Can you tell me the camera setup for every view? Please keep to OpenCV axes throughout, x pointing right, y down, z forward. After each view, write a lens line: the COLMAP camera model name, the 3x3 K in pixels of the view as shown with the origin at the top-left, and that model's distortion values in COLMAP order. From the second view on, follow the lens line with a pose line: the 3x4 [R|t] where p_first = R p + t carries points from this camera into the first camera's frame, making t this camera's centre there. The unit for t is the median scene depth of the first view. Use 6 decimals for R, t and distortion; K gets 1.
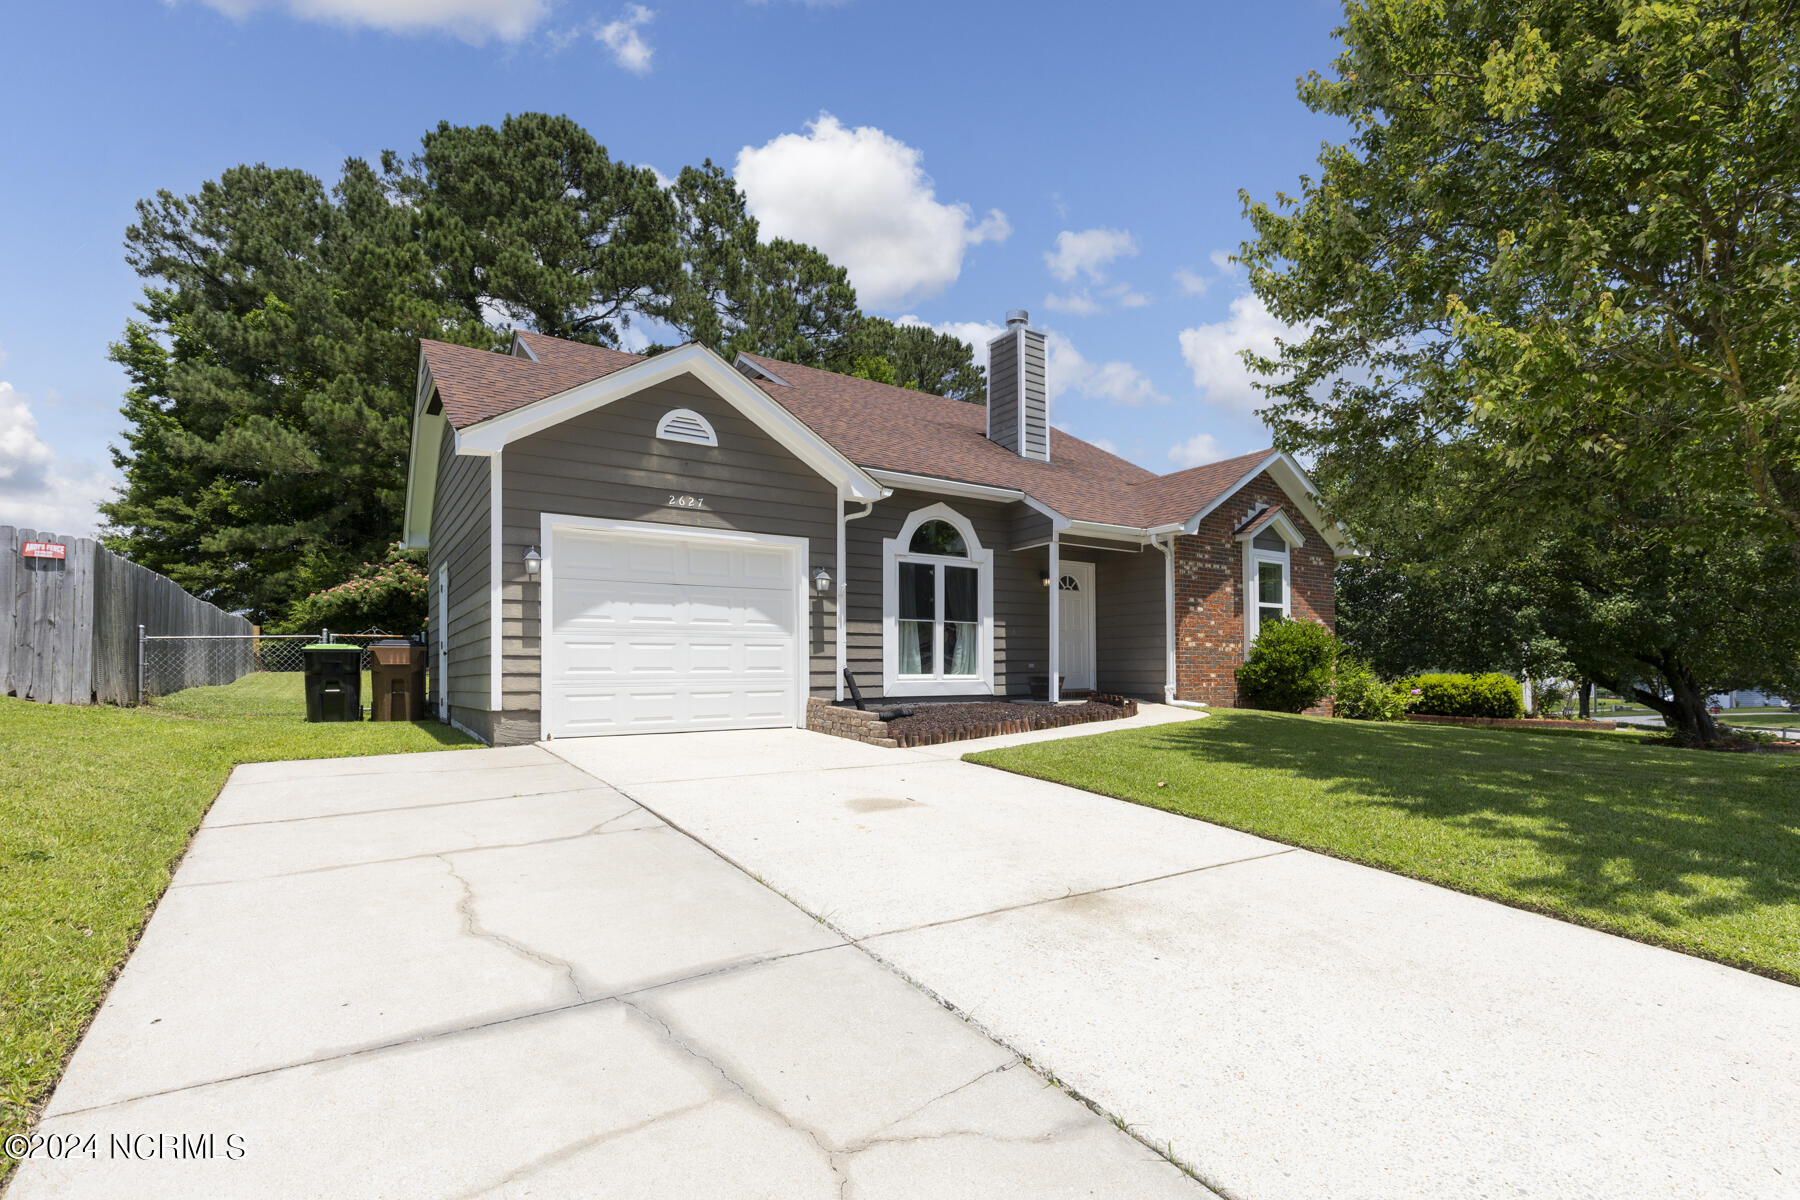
lens RADIAL K [[797.3, 0, 897.7], [0, 797.3, 653.4], [0, 0, 1]] dist [0.010768, 0.000288]
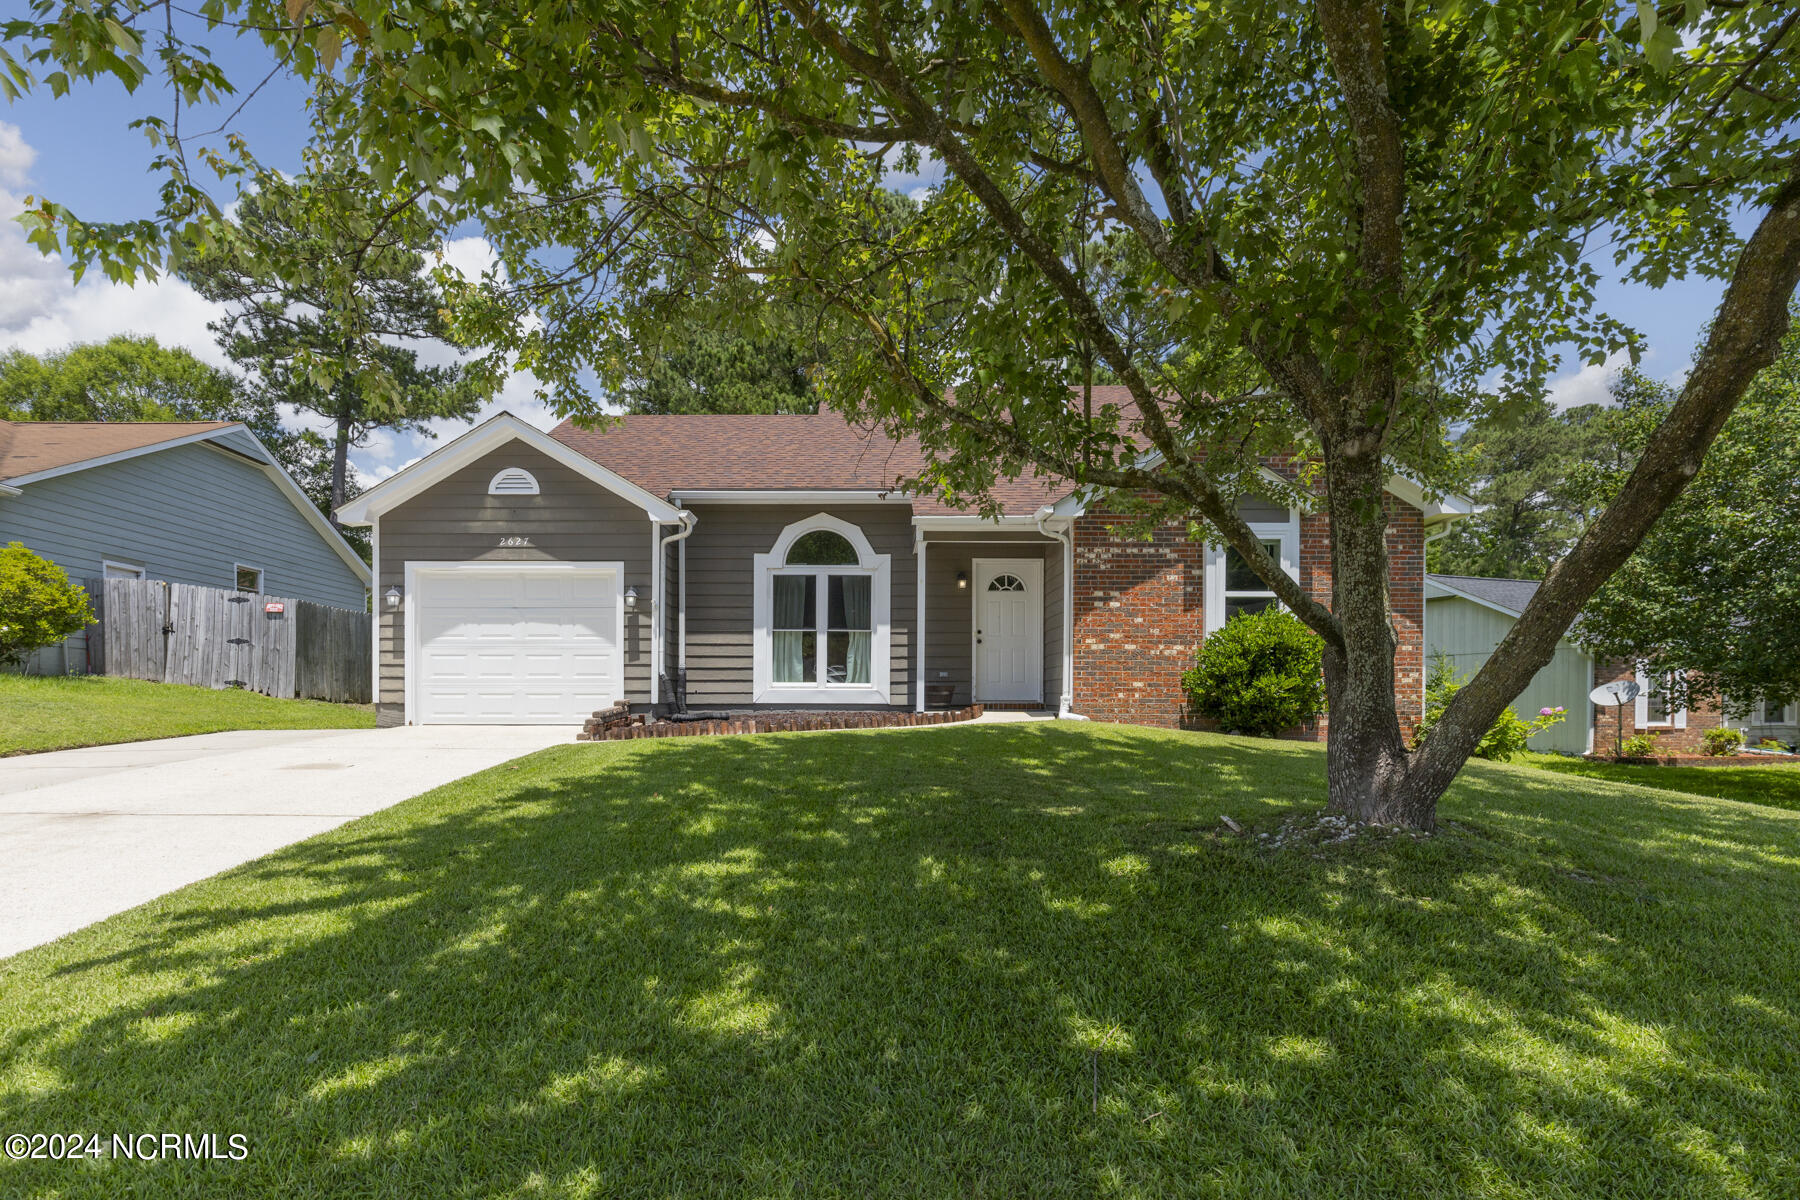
lens RADIAL K [[823.9, 0, 904.3], [0, 823.9, 697.8], [0, 0, 1]] dist [0.007080, 0.000037]
pose [[0.841119, 0.006348, -0.540812, 0.734863], [0.005989, 0.999760, 0.021050, 0.024825], [0.540816, -0.020944, 0.840880, 0.179084]]
